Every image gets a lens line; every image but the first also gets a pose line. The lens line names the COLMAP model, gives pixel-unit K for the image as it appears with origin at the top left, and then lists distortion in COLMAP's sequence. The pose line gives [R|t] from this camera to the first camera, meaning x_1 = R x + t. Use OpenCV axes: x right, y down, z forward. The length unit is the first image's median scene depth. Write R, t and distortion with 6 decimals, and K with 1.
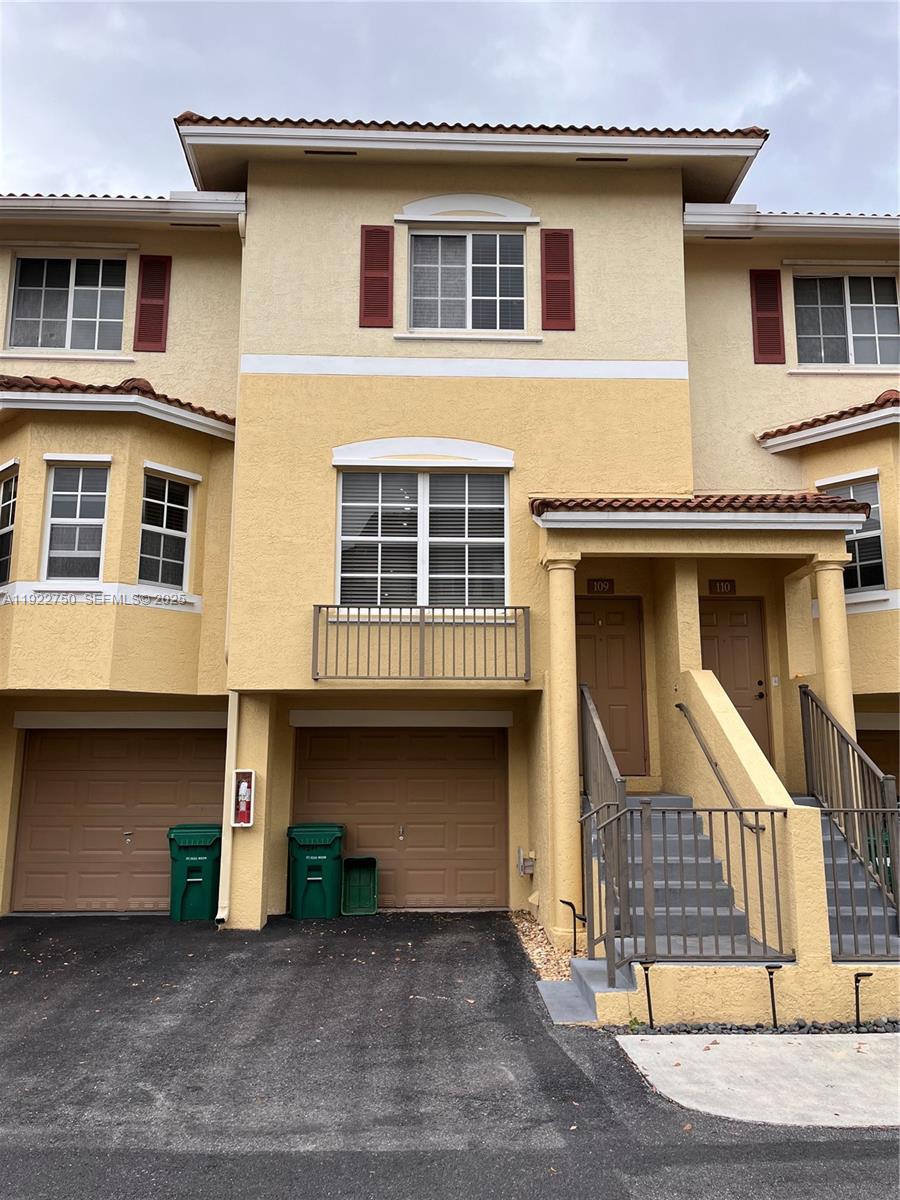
lens RADIAL K [[908.8, 0, 449.0], [0, 908.8, 601.3], [0, 0, 1]] dist [0.028624, -0.000072]
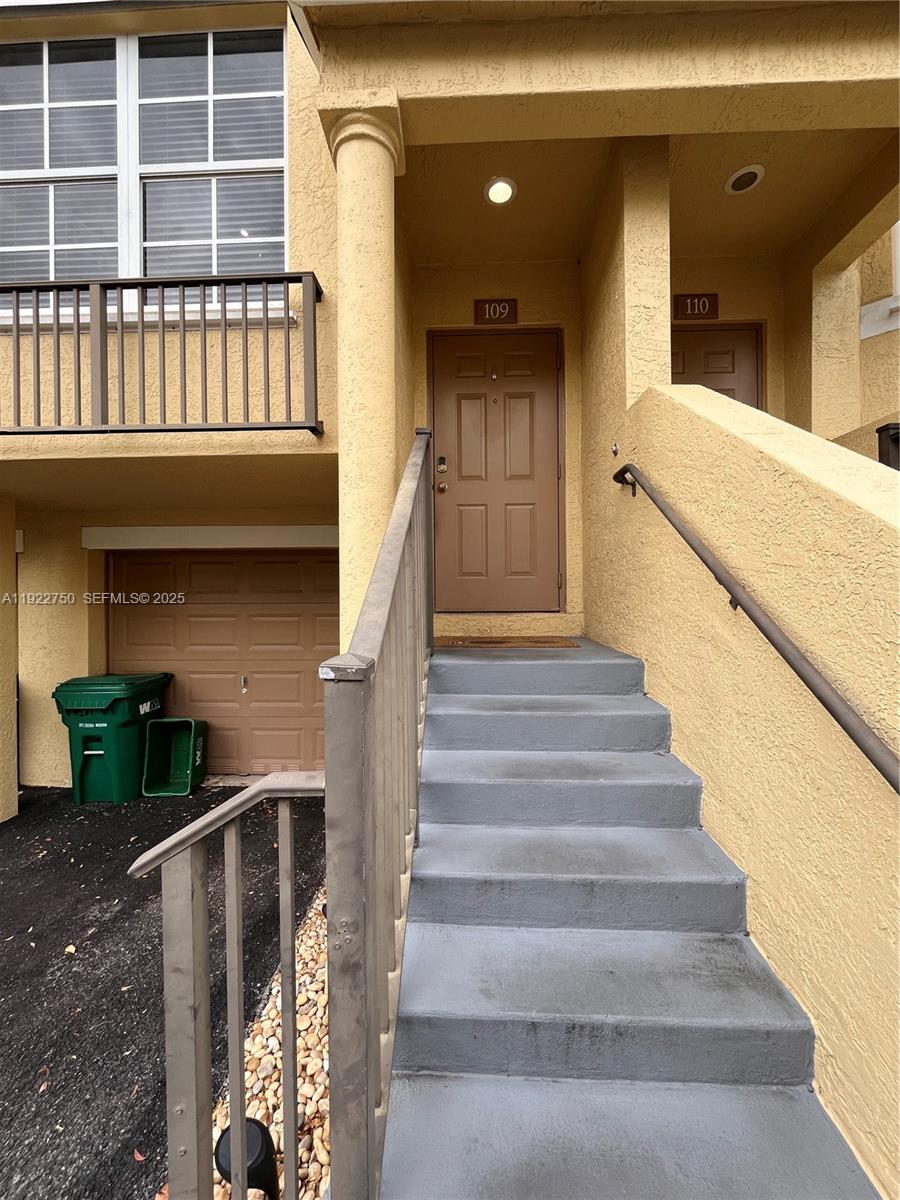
lens RADIAL K [[482.7, 0, 451.4], [0, 482.7, 600.8], [0, 0, 1]] dist [-0.004454, 0.000057]
pose [[0.997835, -0.007194, -0.065380, 0.161762], [0.019010, 0.983121, 0.181967, 0.120098], [0.062967, -0.182815, 0.981129, 0.660965]]
